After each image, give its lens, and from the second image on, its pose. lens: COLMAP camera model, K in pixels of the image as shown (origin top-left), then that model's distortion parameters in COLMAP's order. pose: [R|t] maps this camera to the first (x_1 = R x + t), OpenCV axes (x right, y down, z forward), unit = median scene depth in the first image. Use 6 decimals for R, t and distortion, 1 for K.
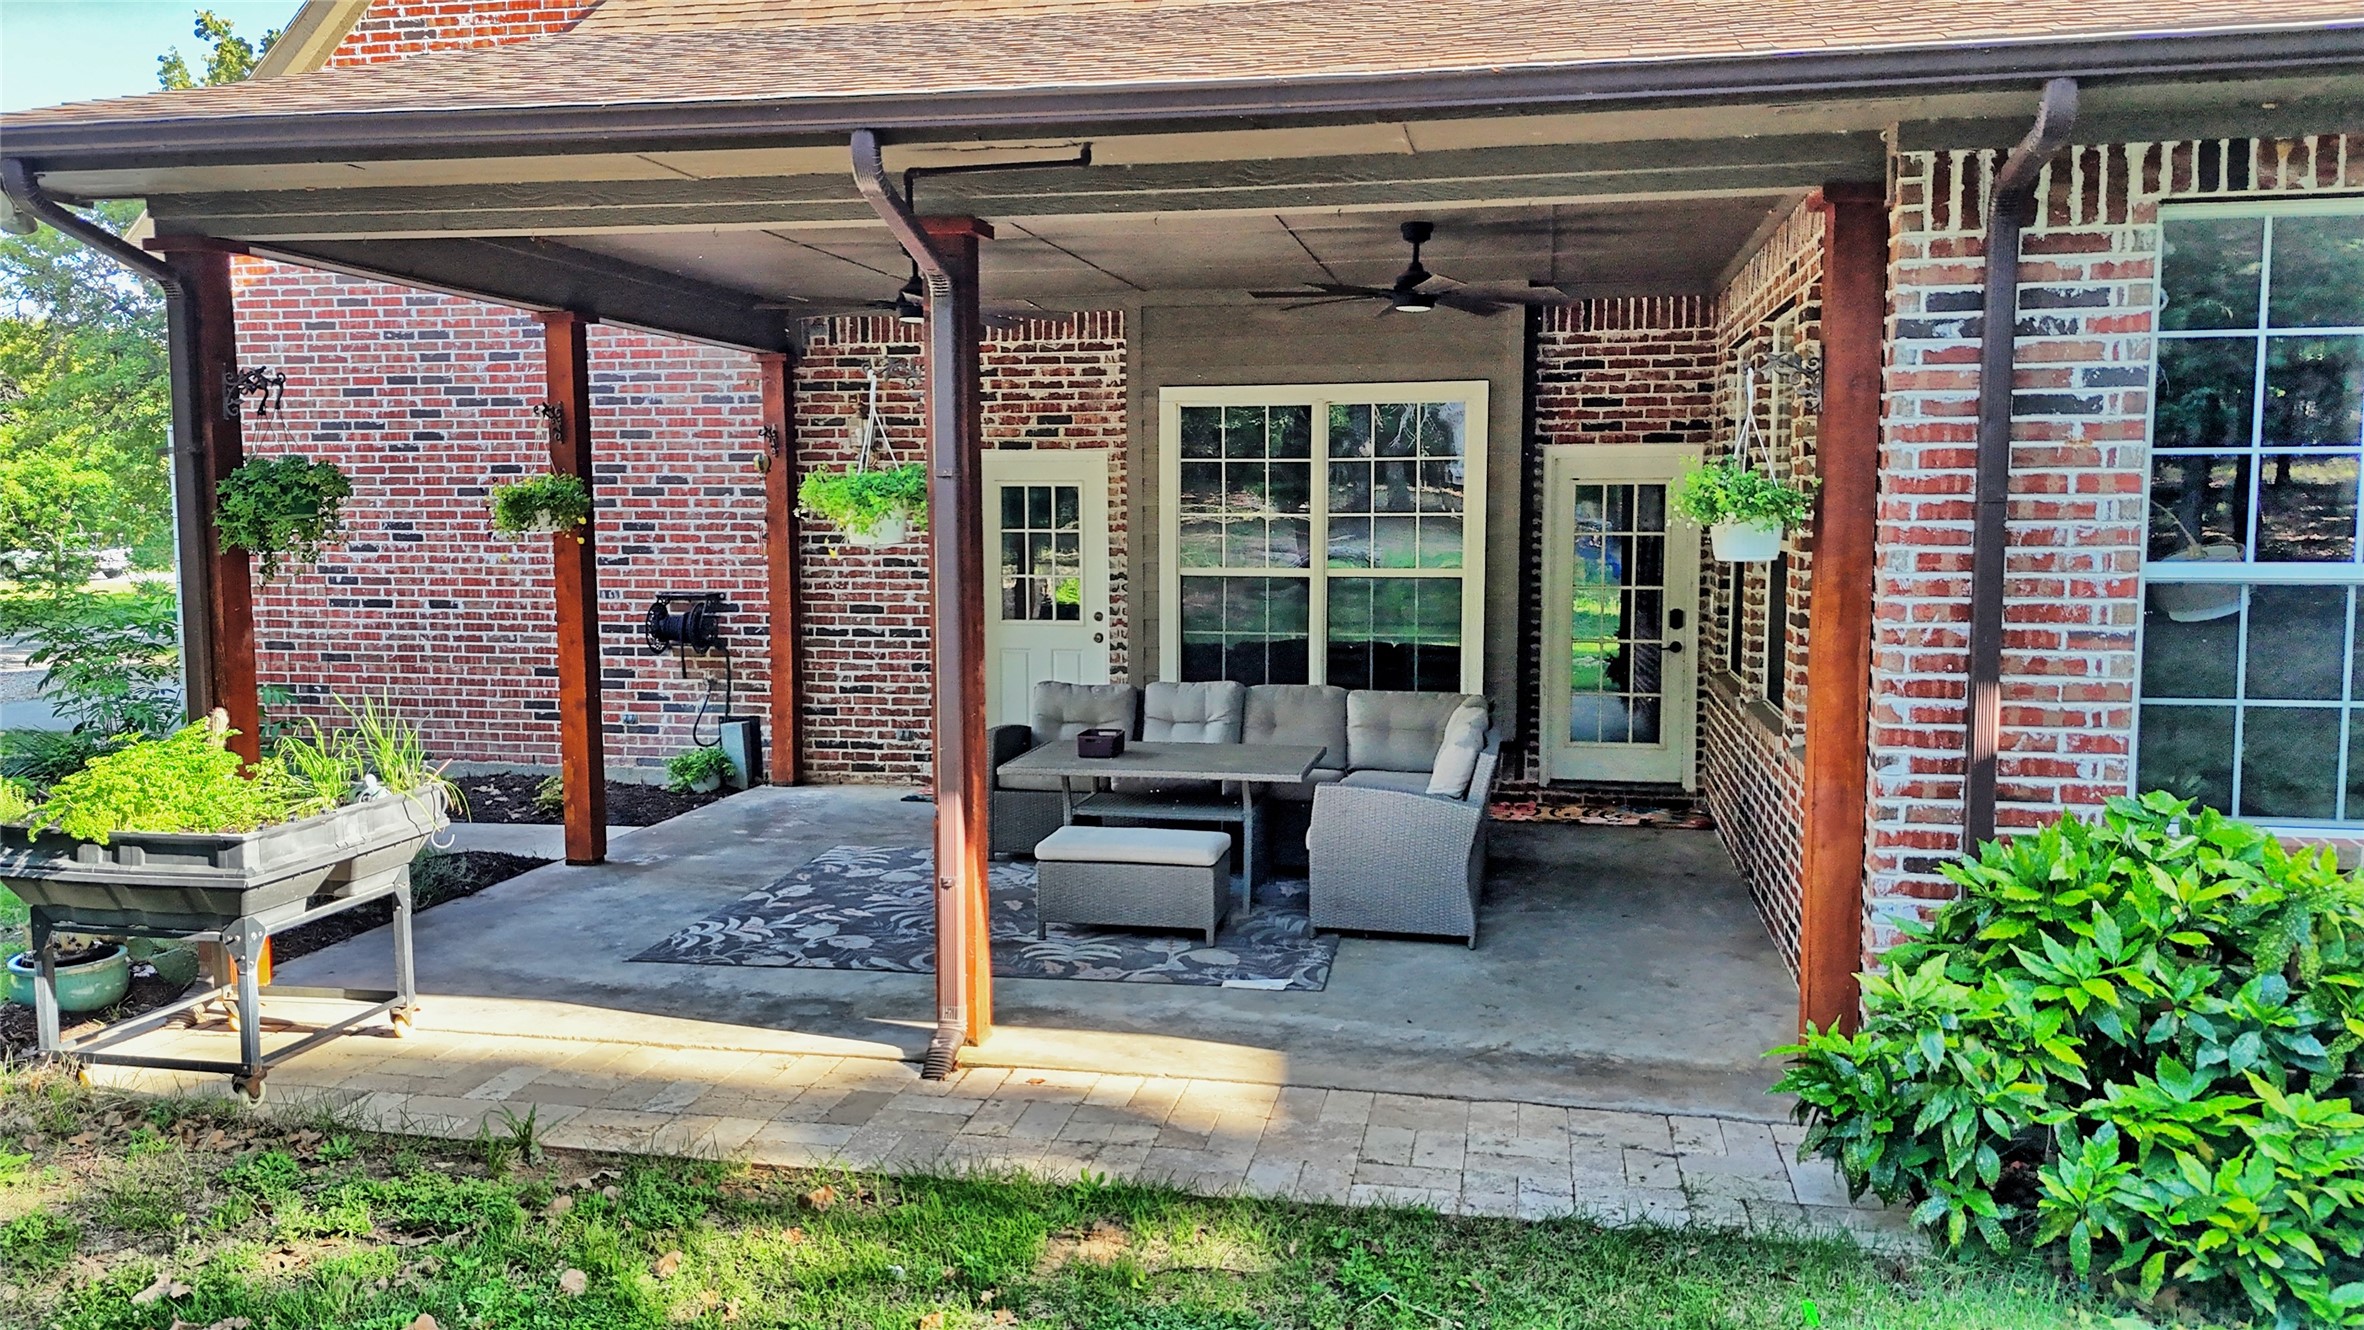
lens RADIAL K [[1755.4, 0, 1194.2], [0, 1755.4, 653.5], [0, 0, 1]] dist [0.153872, -0.182612]
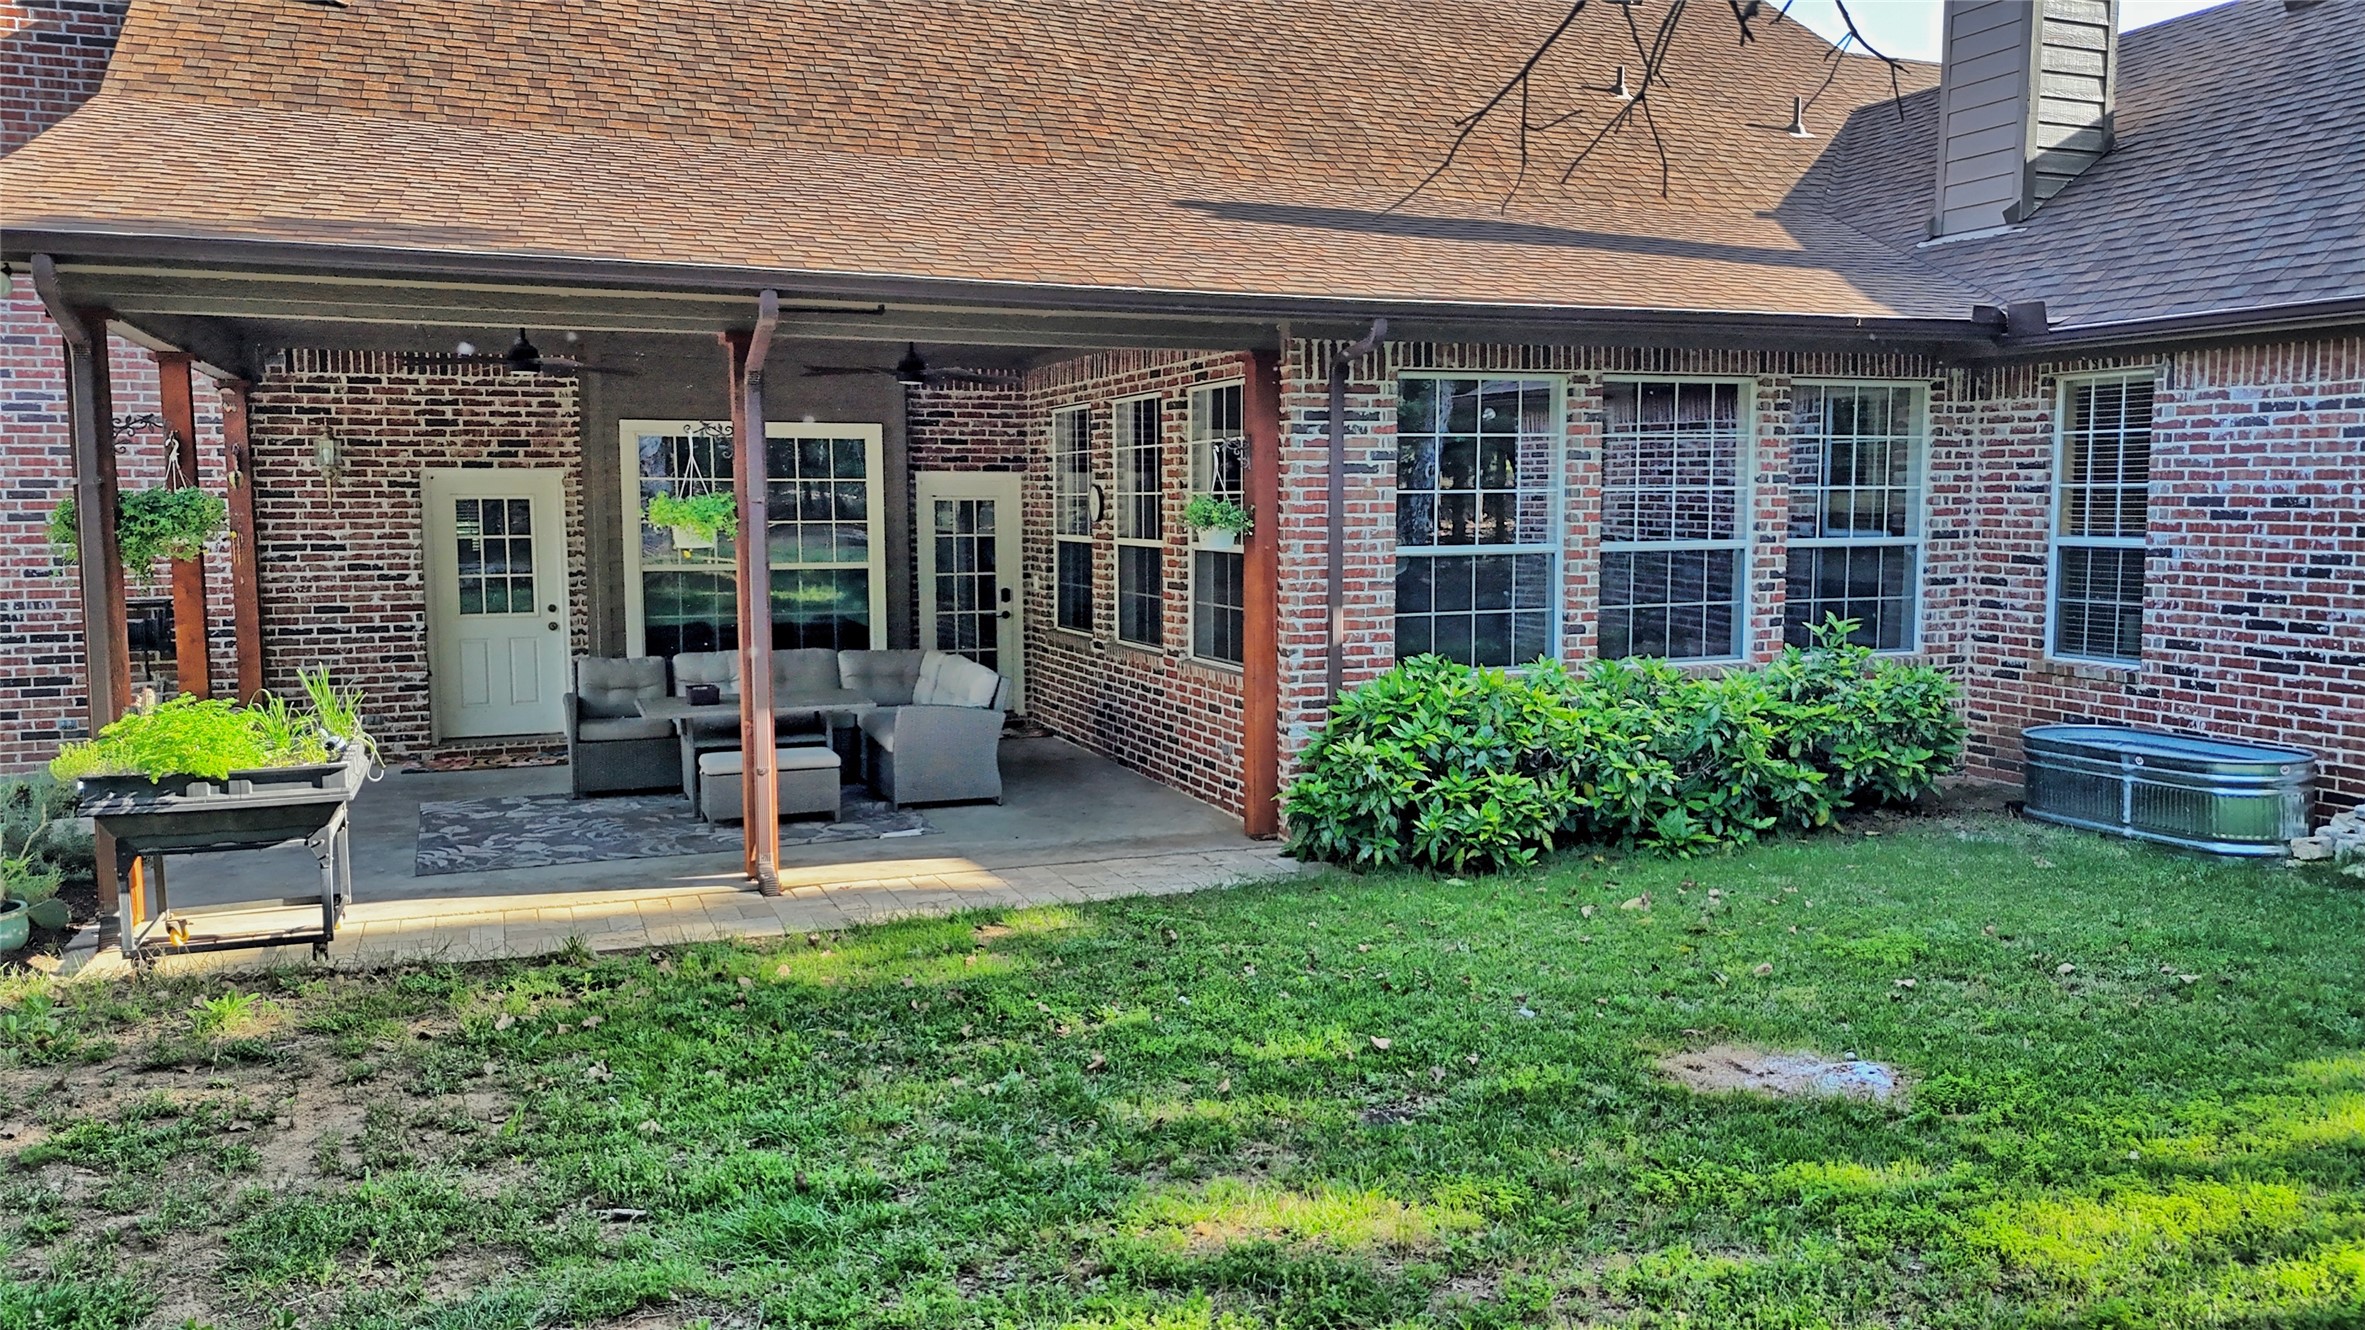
lens RADIAL K [[1756.1, 0, 1194.7], [0, 1756.1, 653.5], [0, 0, 1]] dist [0.153872, -0.182612]
pose [[0.840642, -0.050603, 0.539222, -0.351075], [0.050680, 0.998607, 0.014704, 0.013914], [-0.539215, 0.014967, 0.842035, -0.259692]]
